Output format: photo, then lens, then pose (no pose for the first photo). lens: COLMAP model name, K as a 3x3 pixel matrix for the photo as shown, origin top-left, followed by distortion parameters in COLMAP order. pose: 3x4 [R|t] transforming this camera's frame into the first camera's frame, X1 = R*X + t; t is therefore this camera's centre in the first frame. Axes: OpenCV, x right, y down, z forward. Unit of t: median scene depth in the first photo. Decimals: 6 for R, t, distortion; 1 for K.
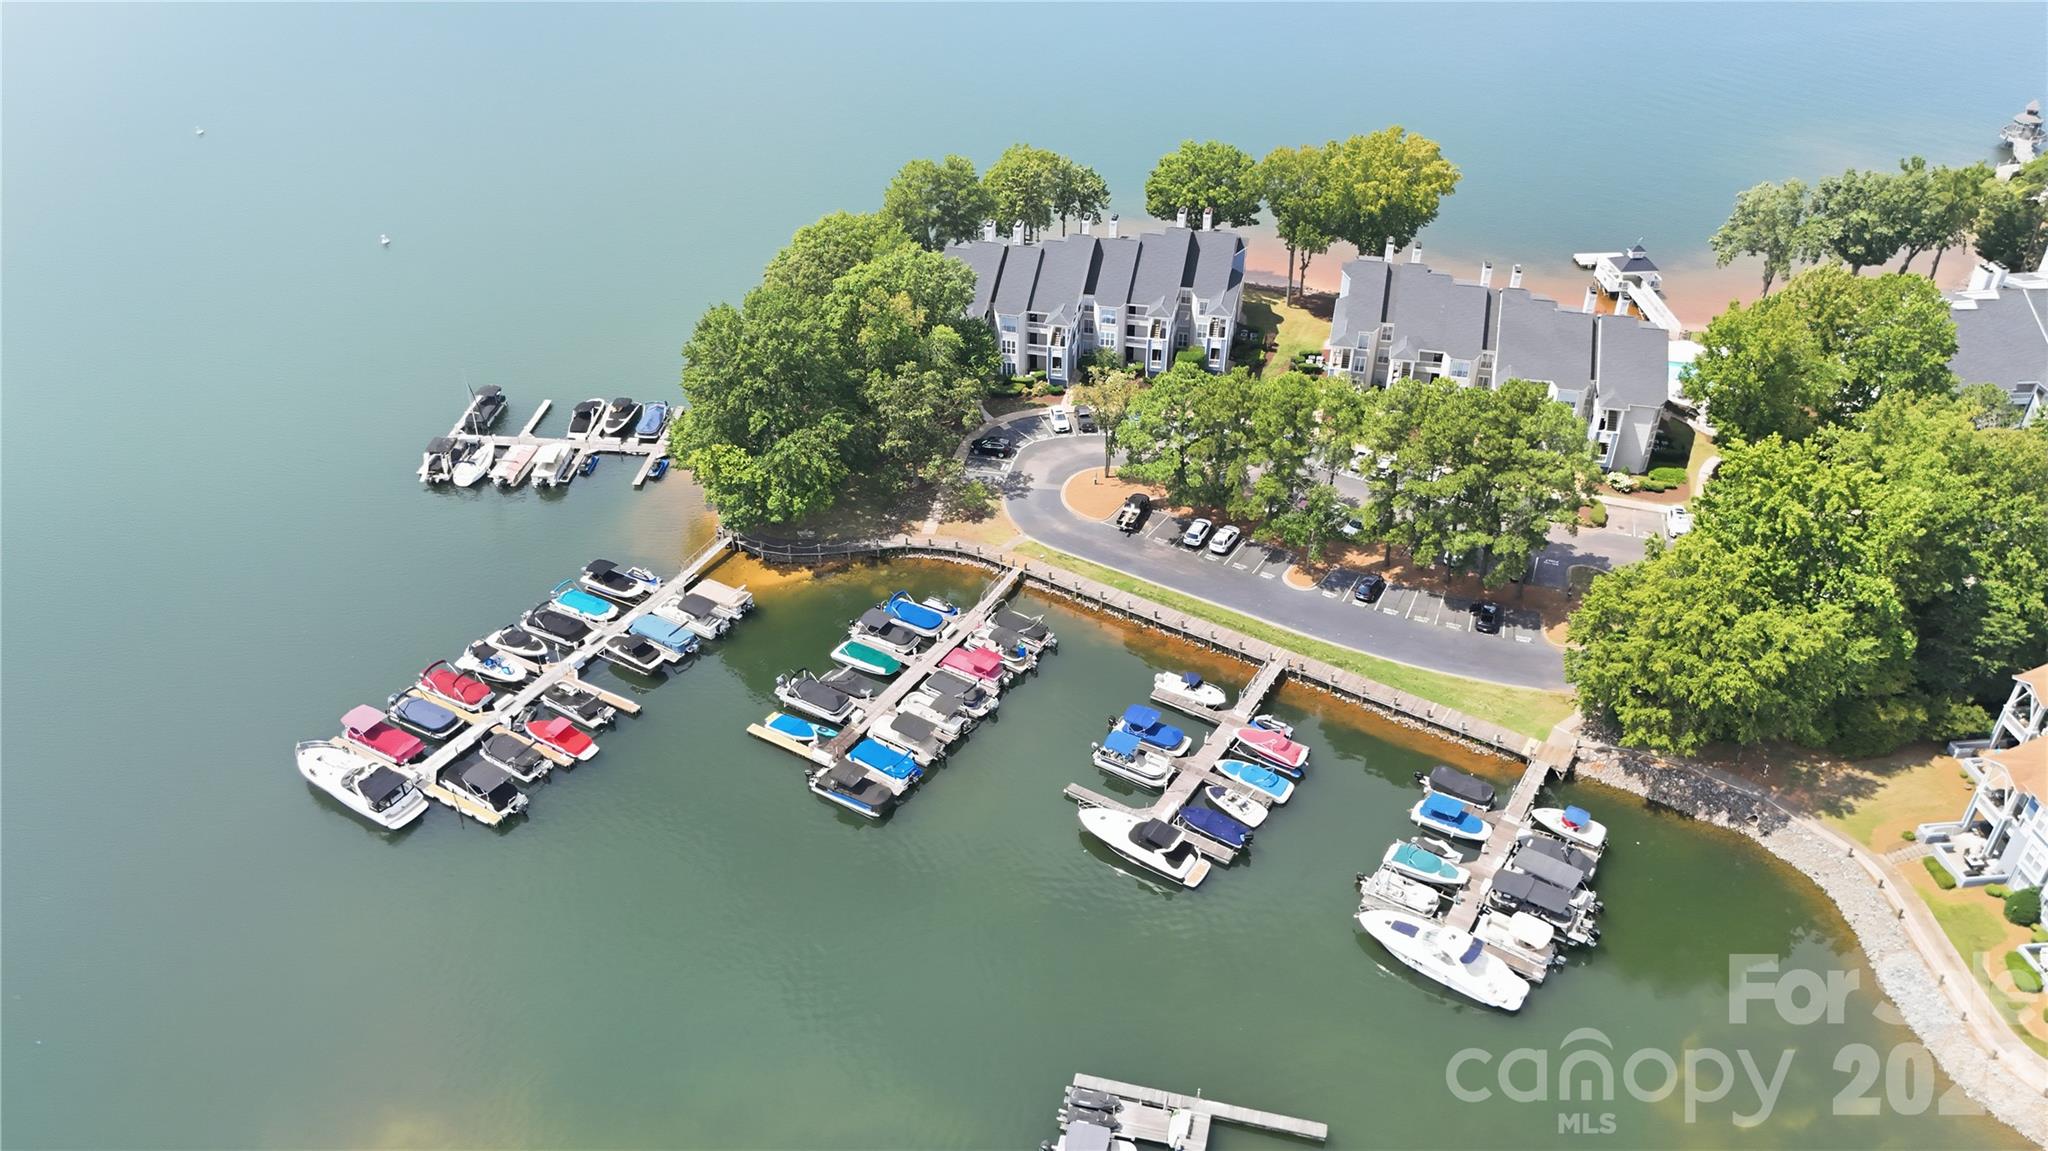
lens RADIAL K [[1500.7, 0, 1024.0], [0, 1500.7, 575.5], [0, 0, 1]] dist [0.110066, -0.139962]
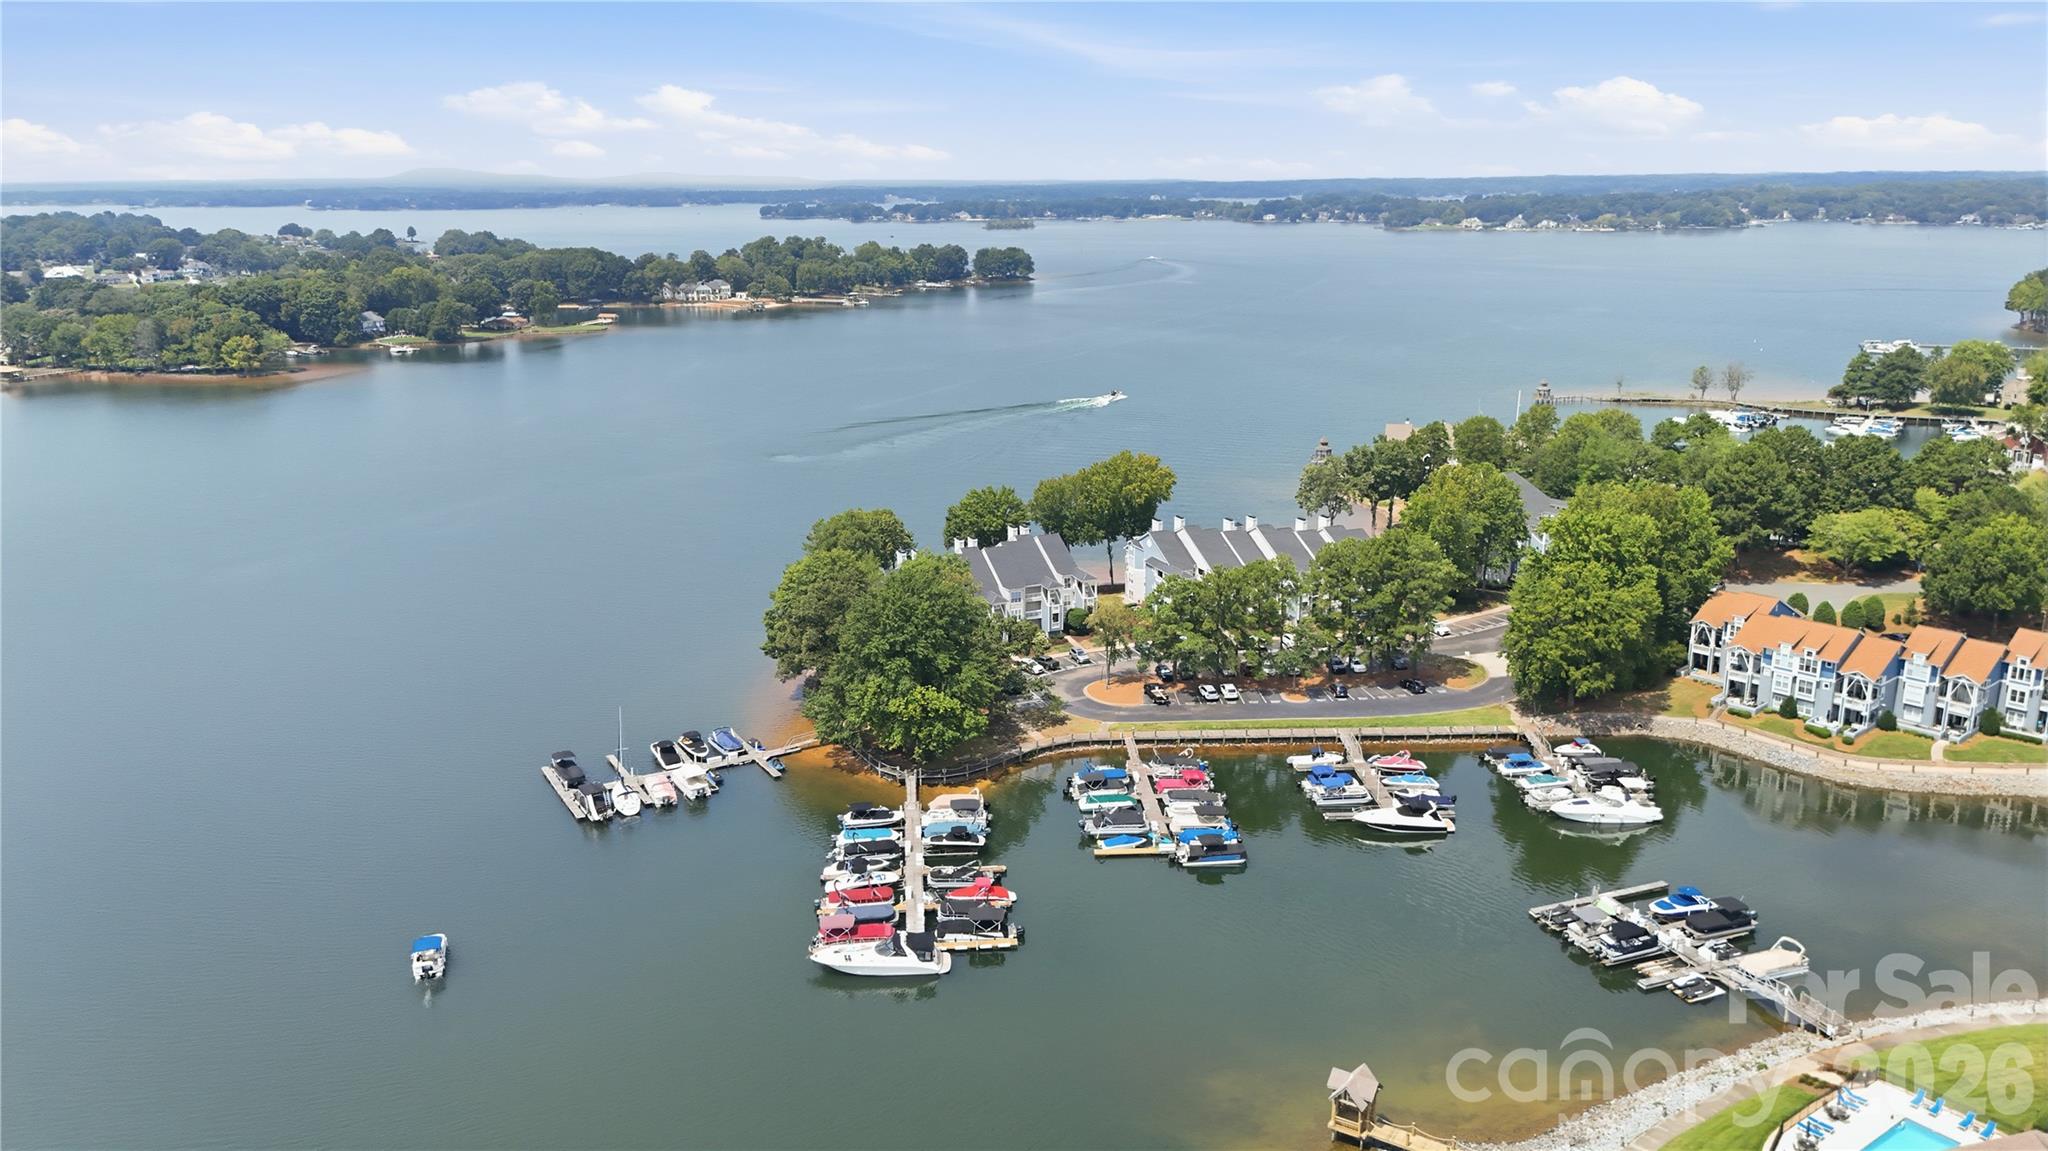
lens RADIAL K [[1500.7, 0, 1024.0], [0, 1500.7, 575.5], [0, 0, 1]] dist [0.110066, -0.139962]
pose [[0.822647, -0.155354, 0.546916, -0.883373], [0.330709, 0.913220, -0.238034, 0.169725], [-0.462475, 0.376688, 0.802635, -0.076636]]
